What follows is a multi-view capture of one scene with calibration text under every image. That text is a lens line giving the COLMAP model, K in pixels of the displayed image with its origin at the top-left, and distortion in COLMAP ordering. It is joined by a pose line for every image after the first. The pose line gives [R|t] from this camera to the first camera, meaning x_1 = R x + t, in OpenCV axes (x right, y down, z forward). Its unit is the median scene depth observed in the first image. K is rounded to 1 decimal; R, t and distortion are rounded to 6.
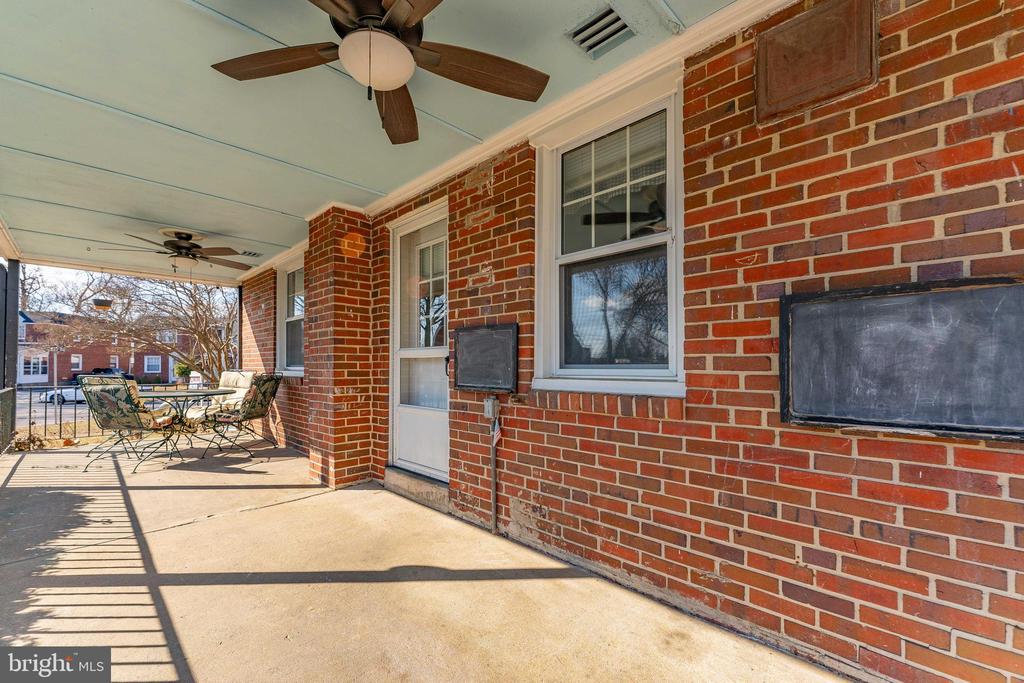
lens RADIAL K [[417.2, 0, 511.7], [0, 417.2, 366.9], [0, 0, 1]] dist [0.000461, 0.000198]
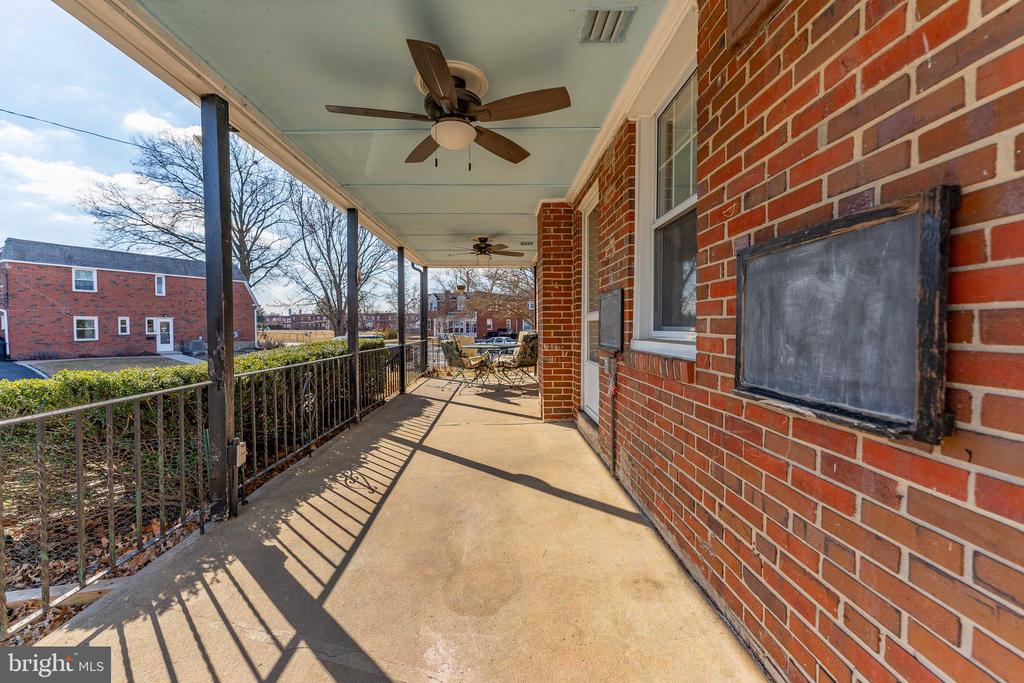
lens RADIAL K [[414.4, 0, 505.5], [0, 414.4, 346.1], [0, 0, 1]] dist [0.000026, 0.000024]
pose [[0.707957, 0.028232, -0.705691, 0.875428], [0.005027, 0.998974, 0.045008, -0.008069], [0.706238, -0.035411, 0.707089, 0.011427]]
